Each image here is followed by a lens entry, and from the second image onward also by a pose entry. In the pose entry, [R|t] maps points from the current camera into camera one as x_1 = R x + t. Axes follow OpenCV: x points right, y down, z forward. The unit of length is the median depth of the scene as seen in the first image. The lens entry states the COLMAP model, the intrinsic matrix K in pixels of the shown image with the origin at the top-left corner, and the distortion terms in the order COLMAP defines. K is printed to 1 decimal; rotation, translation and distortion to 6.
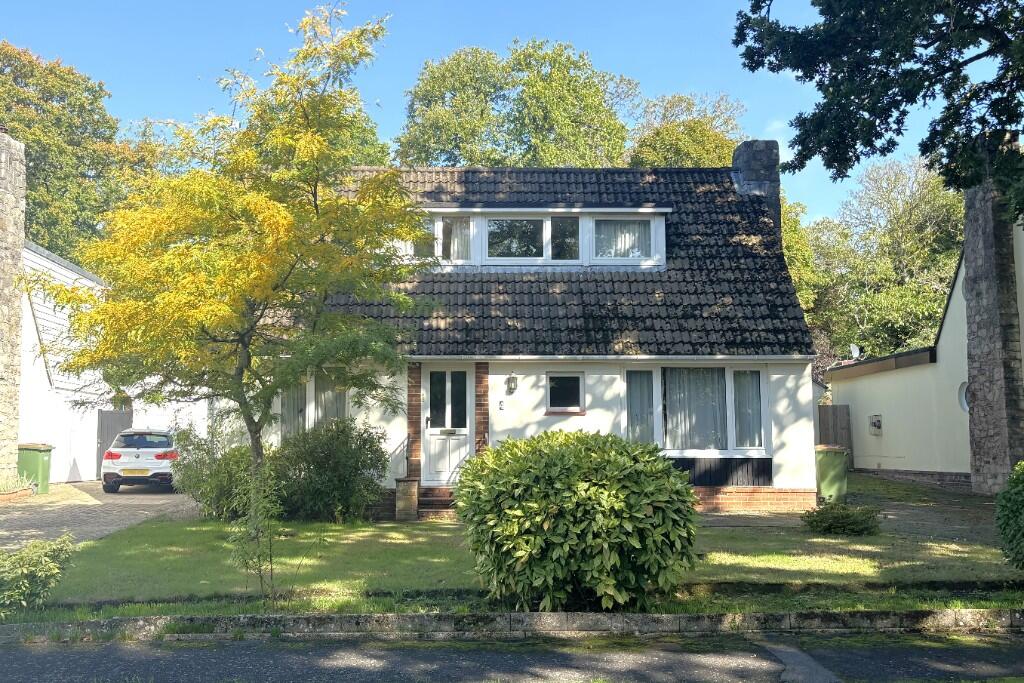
lens RADIAL K [[1080.0, 0, 506.7], [0, 1080.0, 343.0], [0, 0, 1]] dist [0.018021, 0.000000]
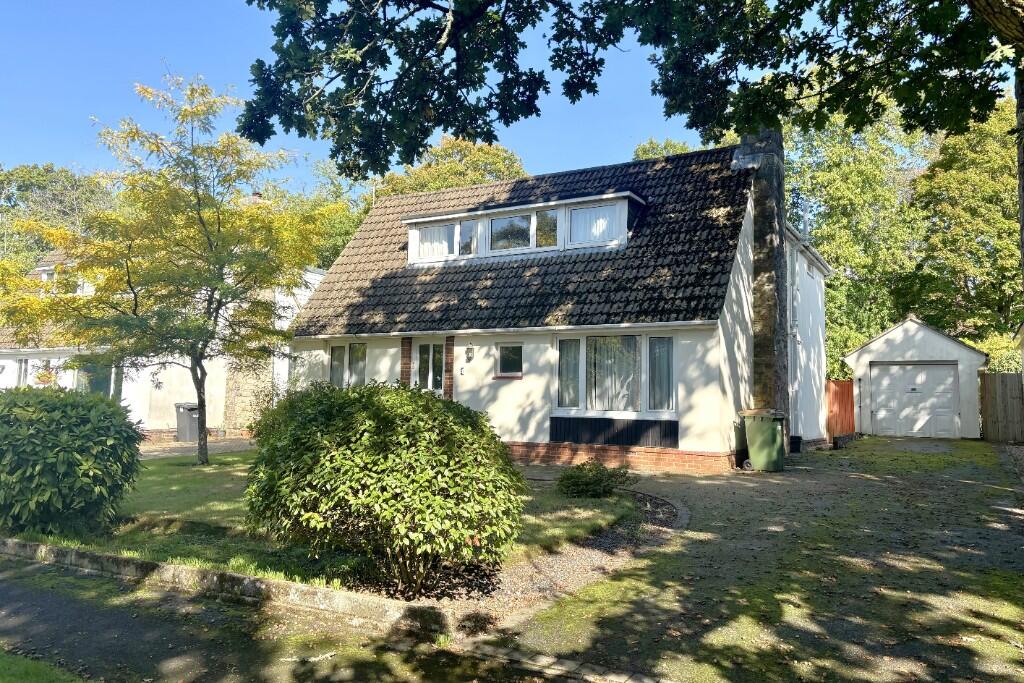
lens RADIAL K [[812.6, 0, 518.7], [0, 812.6, 335.2], [0, 0, 1]] dist [0.018128, 0.005756]
pose [[0.841669, -0.029493, -0.539188, 0.536298], [0.031329, 0.999492, -0.005767, 0.024178], [0.539084, -0.012038, 0.842166, 0.261663]]
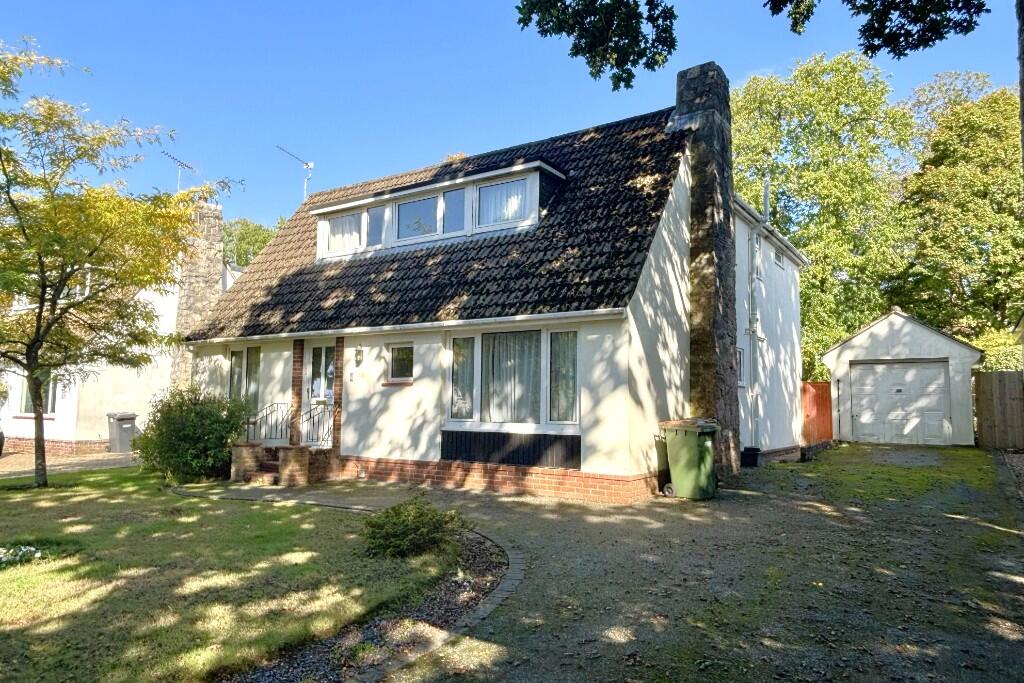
lens RADIAL K [[713.0, 0, 508.1], [0, 713.0, 348.7], [0, 0, 1]] dist [0.004188, -0.012348]
pose [[0.802687, -0.037942, -0.595192, 0.523915], [0.045272, 0.998971, -0.002626, 0.038636], [0.594679, -0.024838, 0.803579, 0.527895]]
